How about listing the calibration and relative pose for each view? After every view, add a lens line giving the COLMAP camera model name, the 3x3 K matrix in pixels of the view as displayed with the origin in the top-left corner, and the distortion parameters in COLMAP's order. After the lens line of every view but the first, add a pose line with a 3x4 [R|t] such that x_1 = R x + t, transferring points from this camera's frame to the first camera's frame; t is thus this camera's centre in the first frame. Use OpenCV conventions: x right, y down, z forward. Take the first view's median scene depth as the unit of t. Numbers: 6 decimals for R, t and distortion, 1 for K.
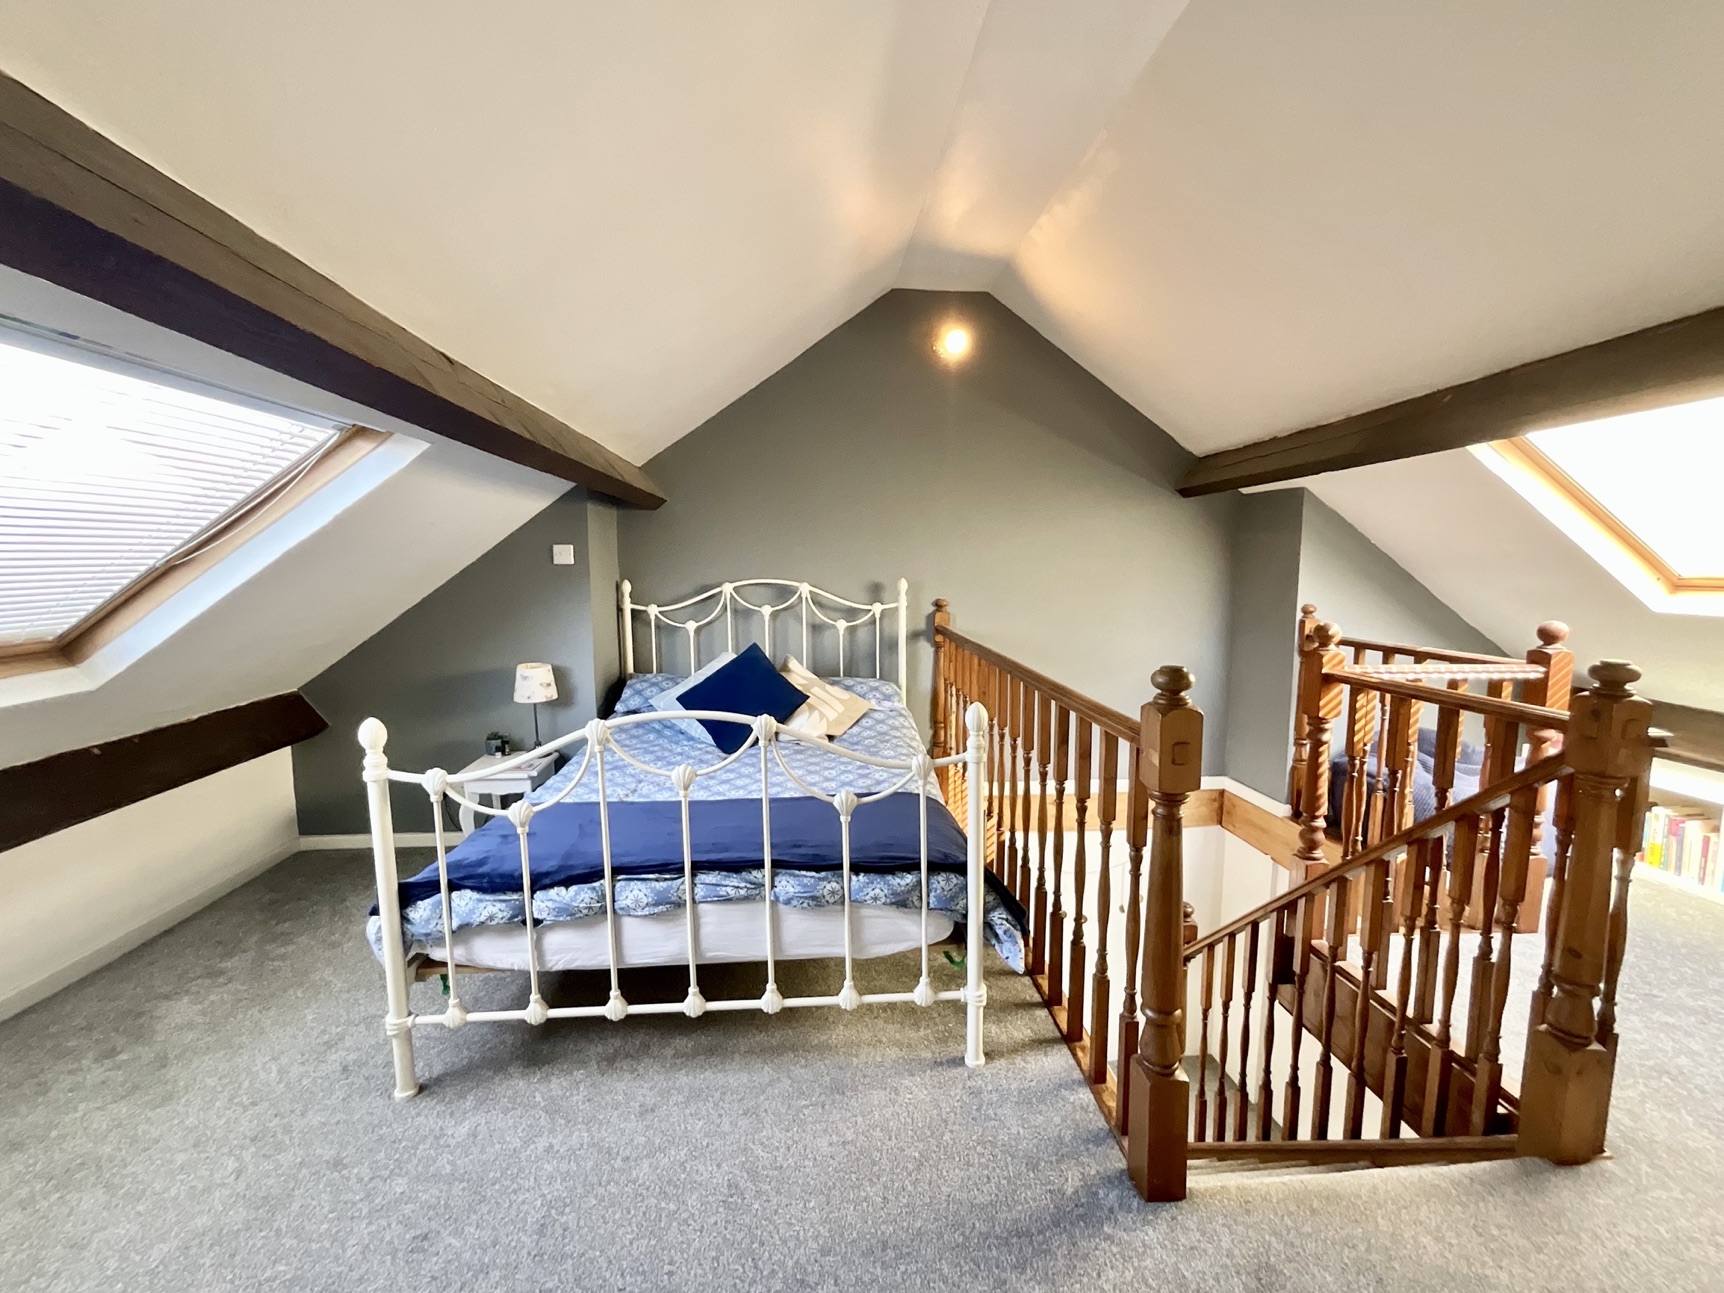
lens RADIAL K [[702.2, 0, 859.7], [0, 702.2, 652.4], [0, 0, 1]] dist [-0.001888, 0.003762]
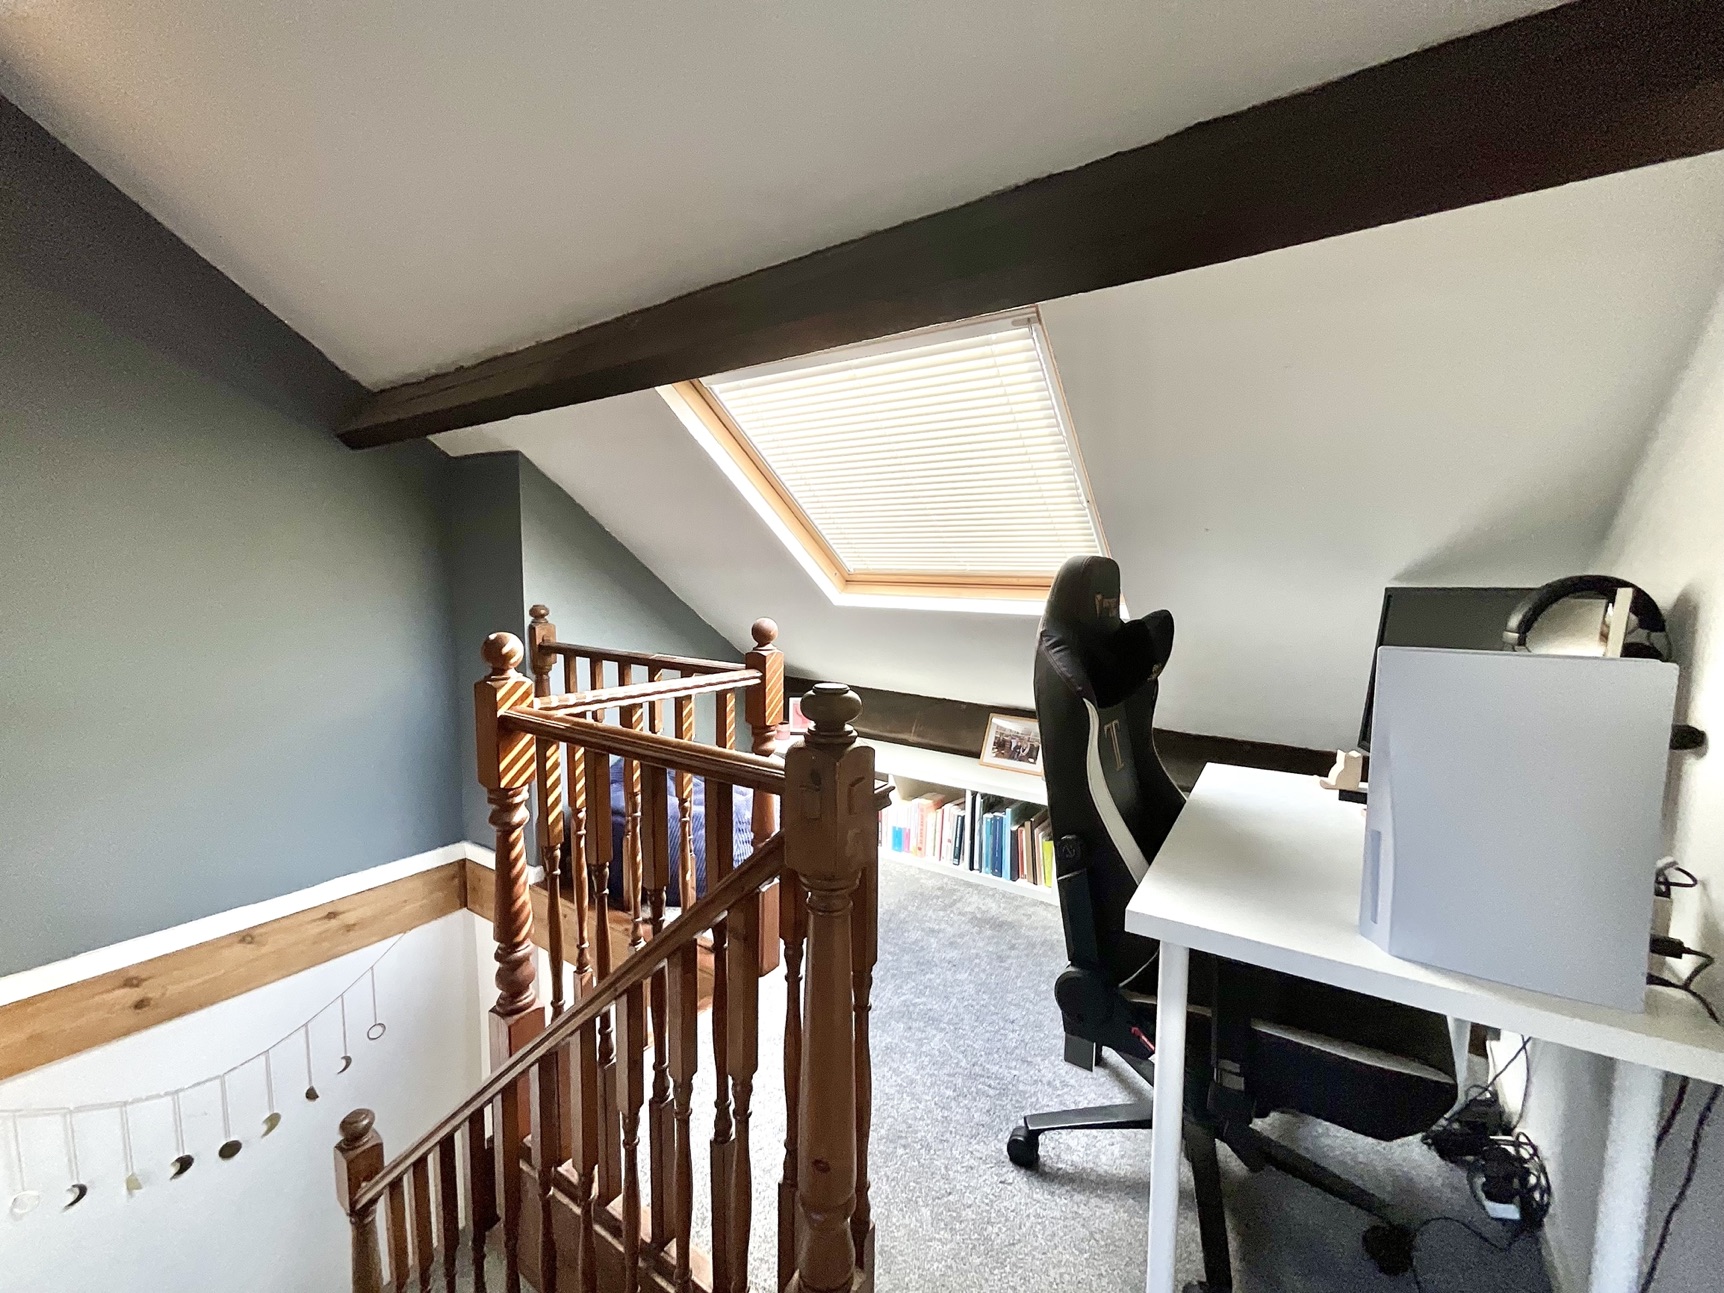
lens RADIAL K [[702.2, 0, 859.7], [0, 702.2, 652.4], [0, 0, 1]] dist [-0.001888, 0.003762]
pose [[0.618166, -0.075461, 0.782417, 0.360502], [0.078491, 0.996332, 0.034078, -0.022069], [-0.782119, 0.040347, 0.621822, 0.352157]]
